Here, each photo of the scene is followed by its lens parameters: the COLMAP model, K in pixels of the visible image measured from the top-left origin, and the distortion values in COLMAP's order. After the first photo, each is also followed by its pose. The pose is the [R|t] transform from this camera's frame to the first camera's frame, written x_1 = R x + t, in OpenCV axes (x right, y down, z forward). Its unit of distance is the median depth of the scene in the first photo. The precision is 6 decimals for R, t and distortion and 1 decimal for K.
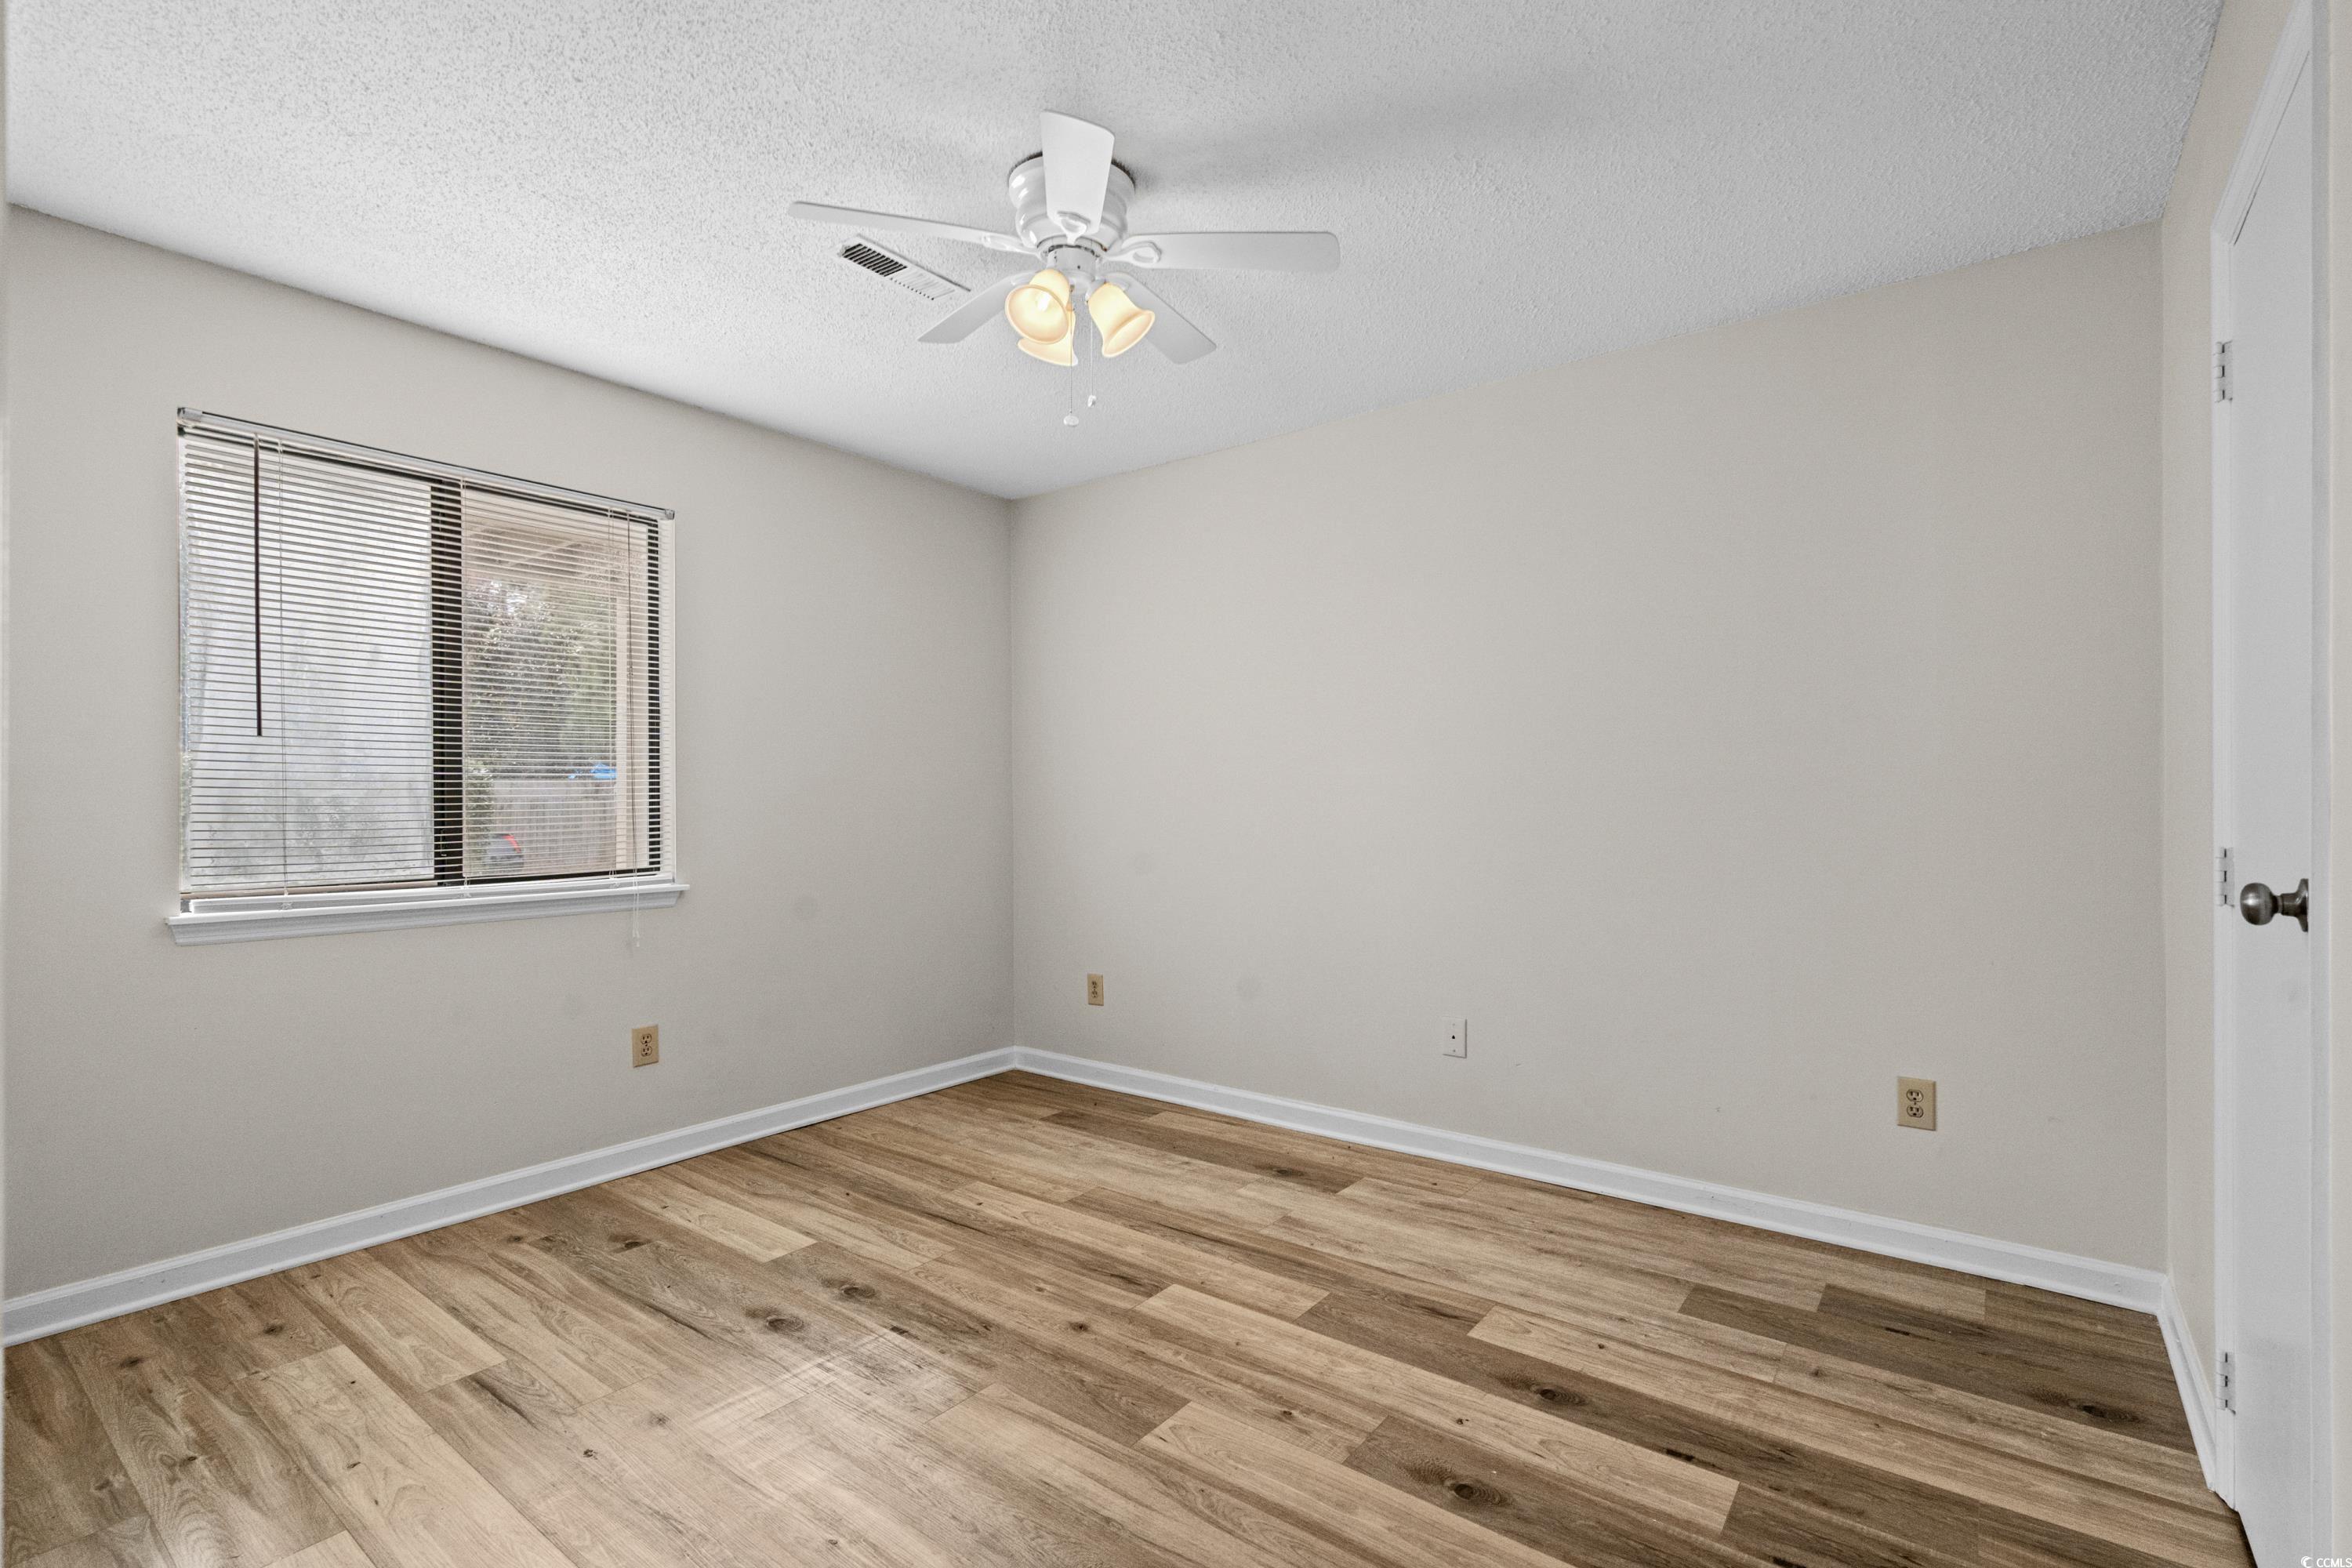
lens RADIAL K [[1082.6, 0, 1176.0], [0, 1082.6, 784.0], [0, 0, 1]] dist [0.001027, 0.000125]
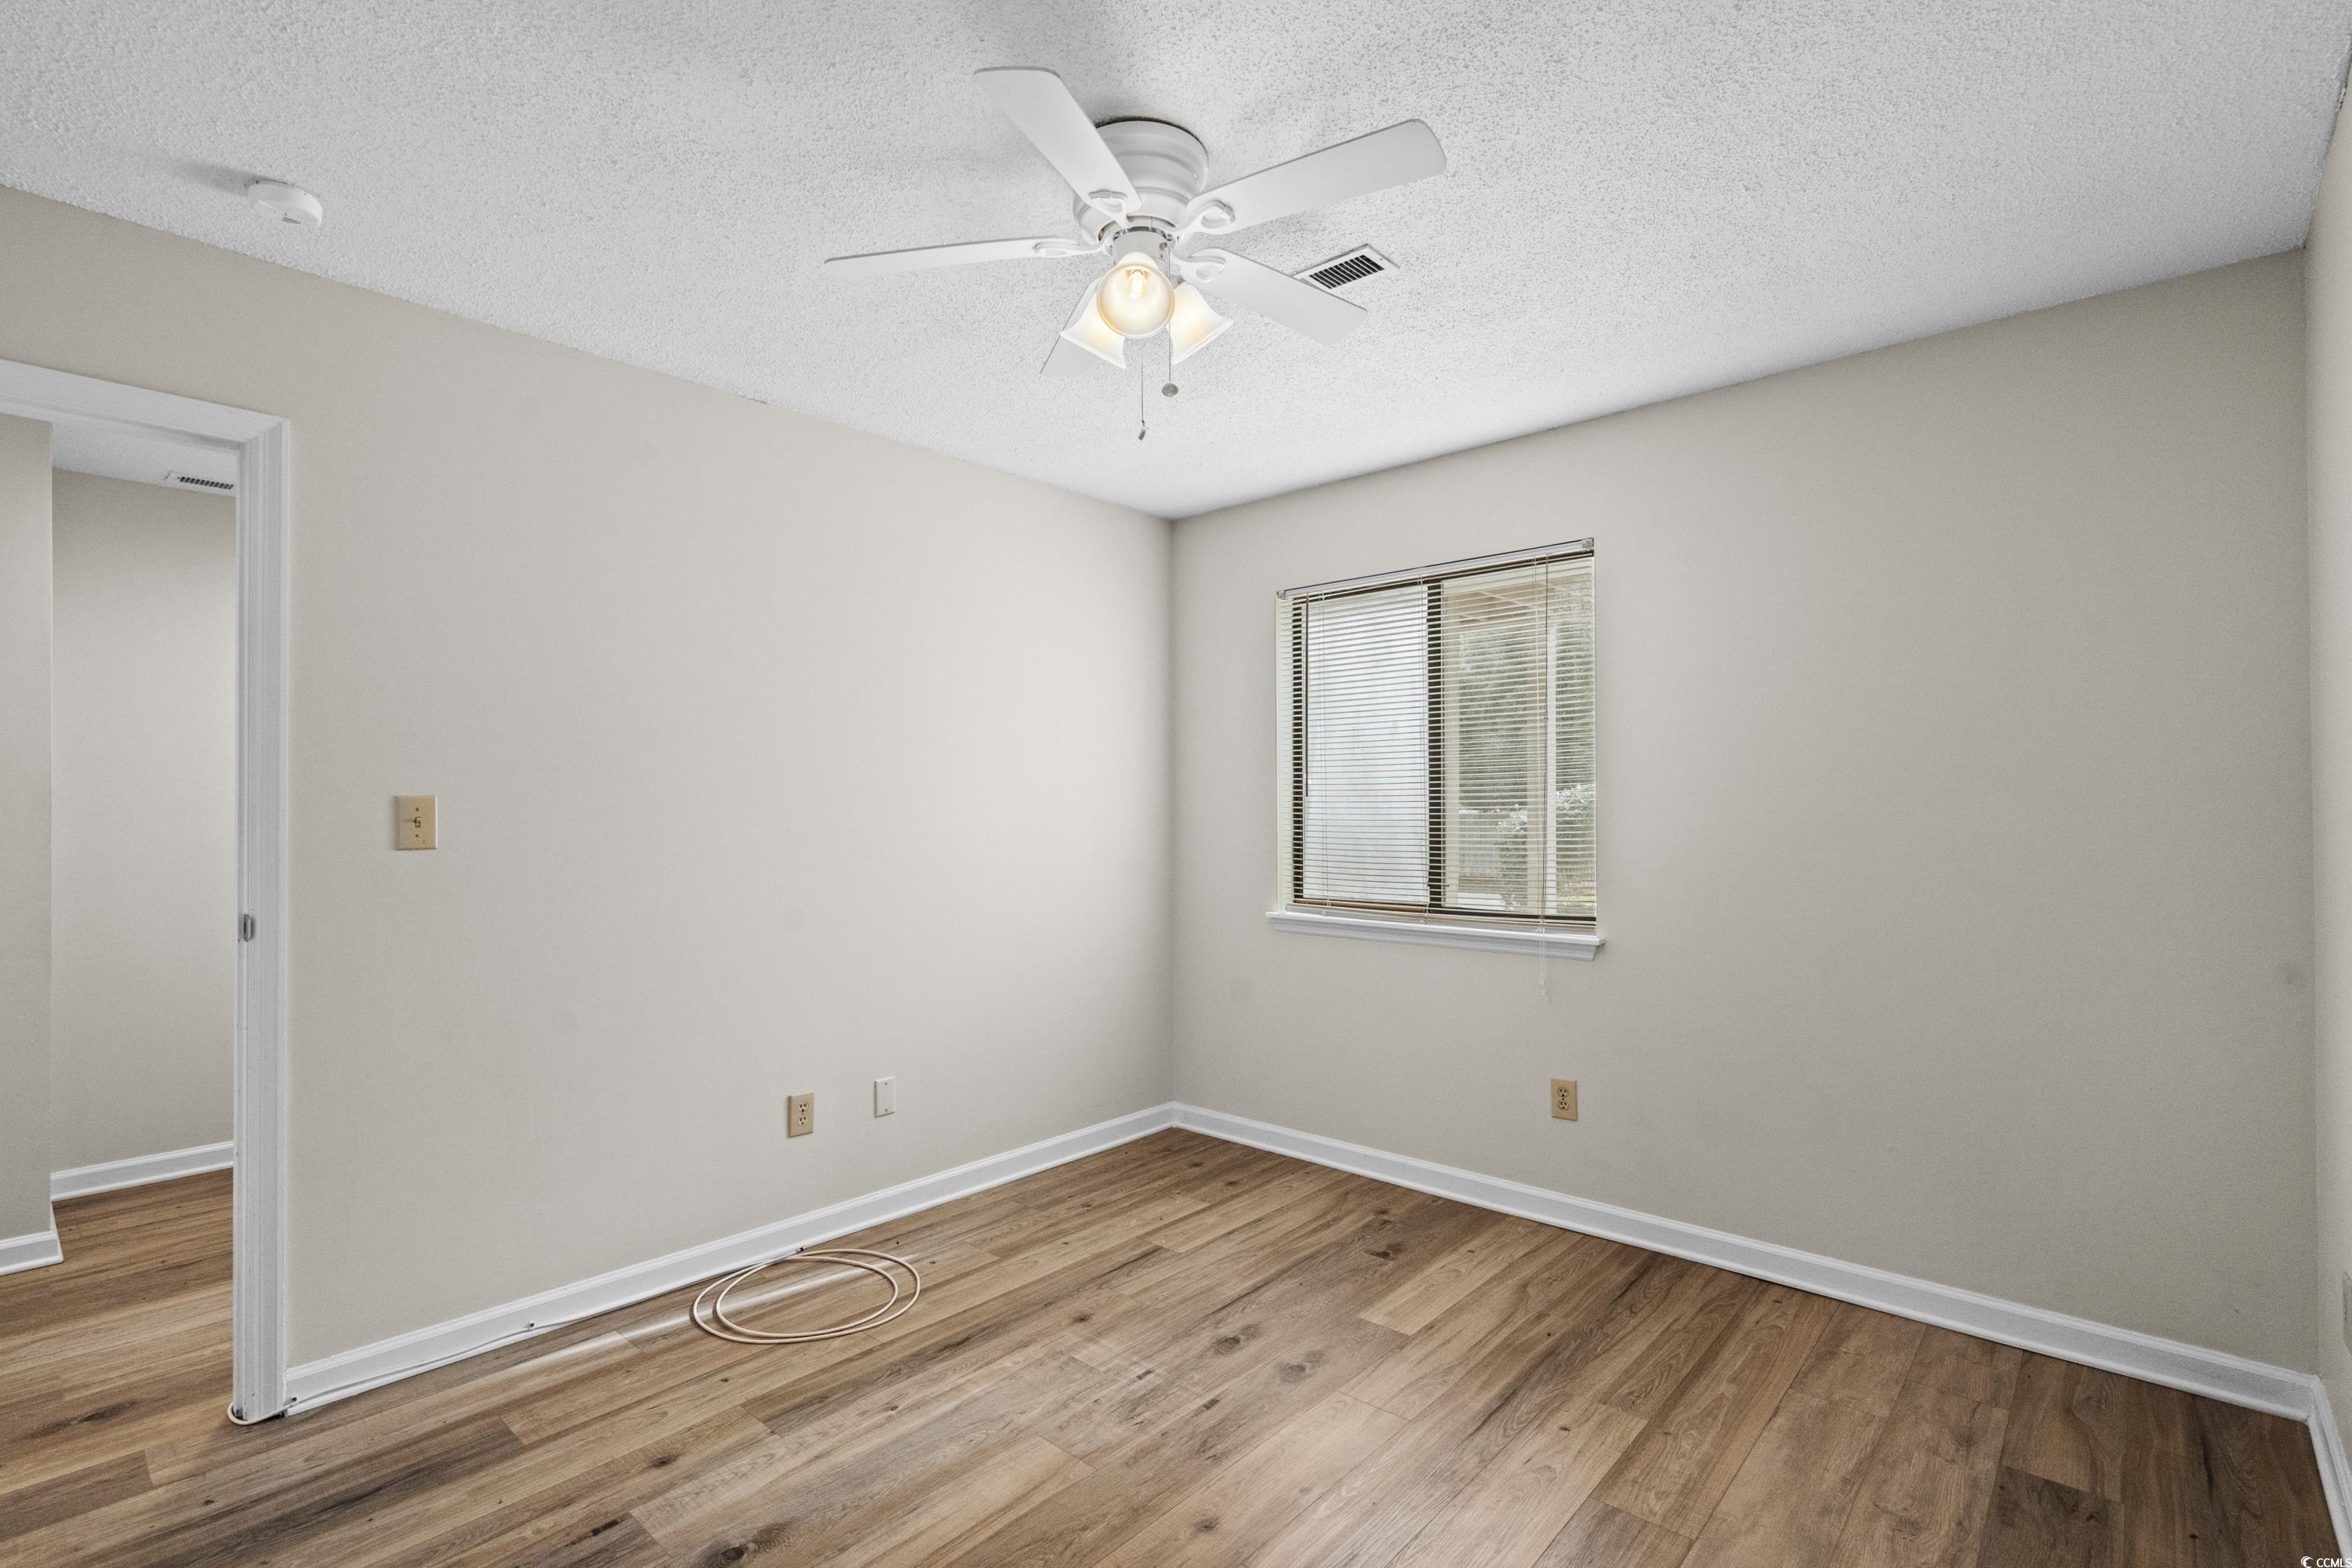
lens RADIAL K [[1082.6, 0, 1176.0], [0, 1082.6, 784.0], [0, 0, 1]] dist [0.001027, 0.000125]
pose [[-0.076801, -0.023651, -0.996766, 0.603077], [0.011824, 0.999627, -0.024630, -0.023455], [0.996976, -0.013678, -0.076493, 0.869471]]
